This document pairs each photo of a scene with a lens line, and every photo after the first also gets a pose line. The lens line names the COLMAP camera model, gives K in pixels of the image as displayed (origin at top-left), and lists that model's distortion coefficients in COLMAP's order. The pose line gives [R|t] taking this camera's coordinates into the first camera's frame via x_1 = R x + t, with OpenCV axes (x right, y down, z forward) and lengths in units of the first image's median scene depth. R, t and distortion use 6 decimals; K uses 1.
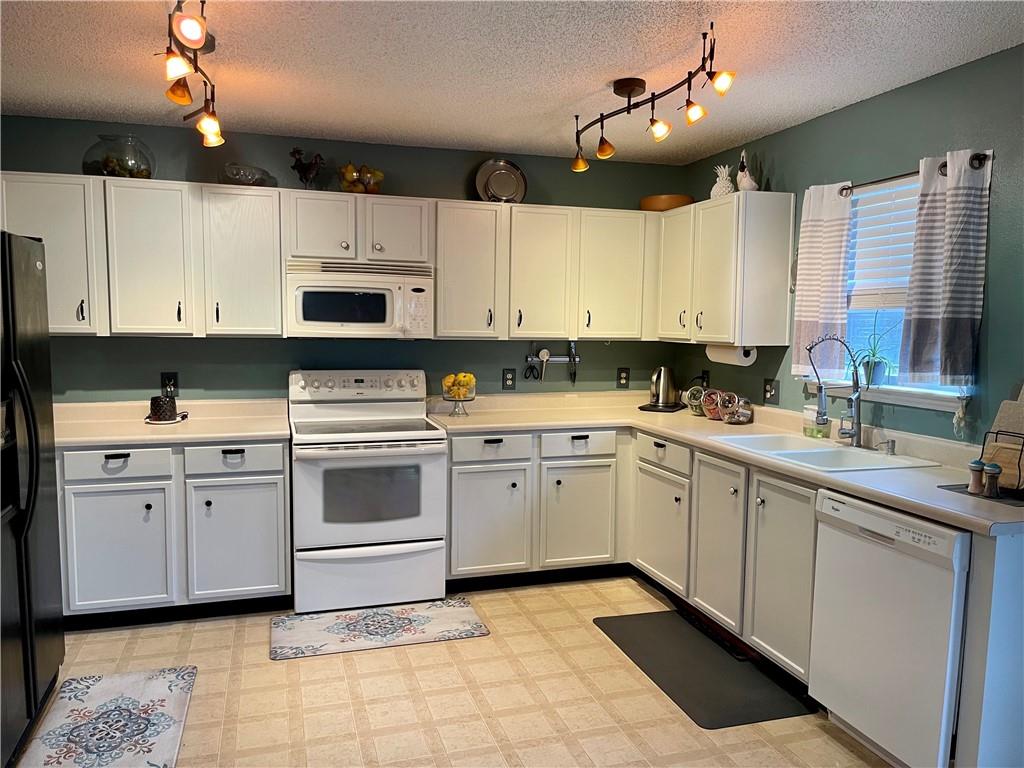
lens RADIAL K [[773.6, 0, 511.5], [0, 773.6, 391.4], [0, 0, 1]] dist [0.066818, -0.082195]
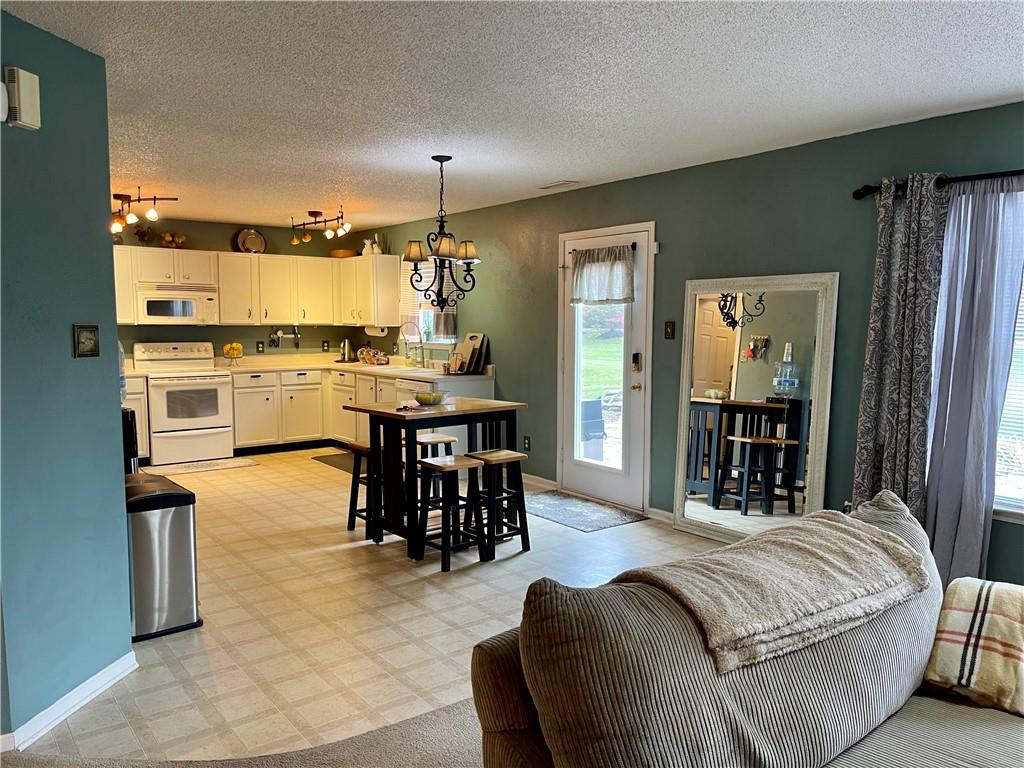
lens RADIAL K [[773.6, 0, 522.3], [0, 773.6, 392.2], [0, 0, 1]] dist [0.066818, -0.082195]
pose [[0.937092, -0.042591, 0.346473, -0.072828], [0.039896, 0.999093, 0.014910, 0.097711], [-0.346794, -0.000150, 0.937941, -1.045659]]
